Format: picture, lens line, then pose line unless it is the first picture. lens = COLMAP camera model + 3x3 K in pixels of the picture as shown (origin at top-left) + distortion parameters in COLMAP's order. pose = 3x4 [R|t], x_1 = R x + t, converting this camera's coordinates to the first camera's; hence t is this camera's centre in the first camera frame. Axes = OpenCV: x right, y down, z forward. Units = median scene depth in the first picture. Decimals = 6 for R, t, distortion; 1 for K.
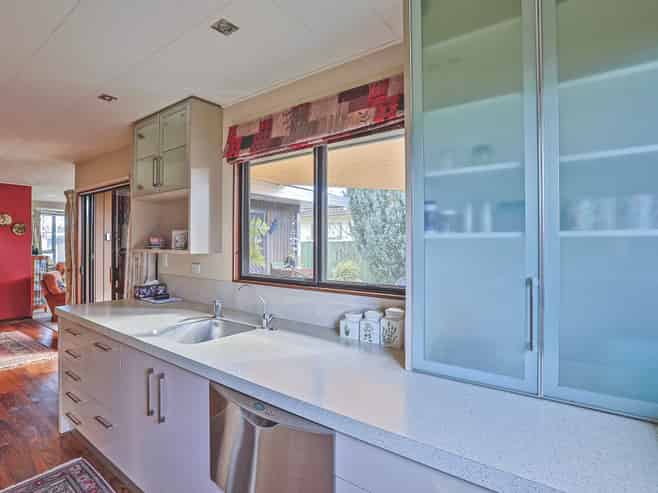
lens RADIAL K [[360.9, 0, 318.1], [0, 360.9, 243.8], [0, 0, 1]] dist [0.000901, -0.000407]
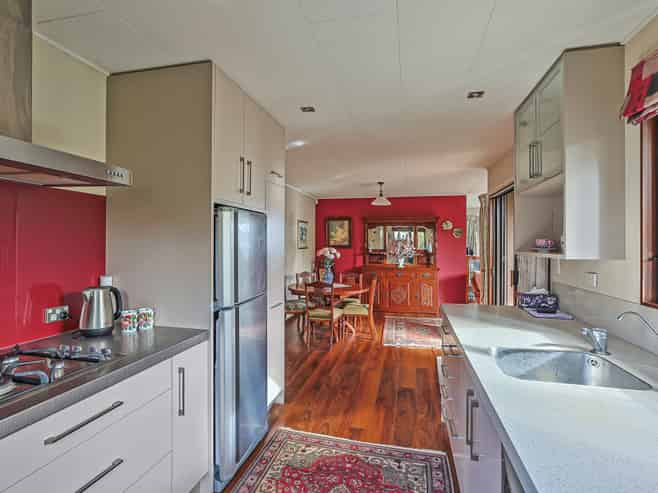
lens RADIAL K [[360.9, 0, 318.1], [0, 360.9, 243.8], [0, 0, 1]] dist [0.000901, -0.000407]
pose [[0.416288, -0.002960, -0.909228, 0.103948], [-0.001229, 0.999992, -0.003818, -0.000749], [0.909232, 0.002707, 0.416281, 0.189999]]
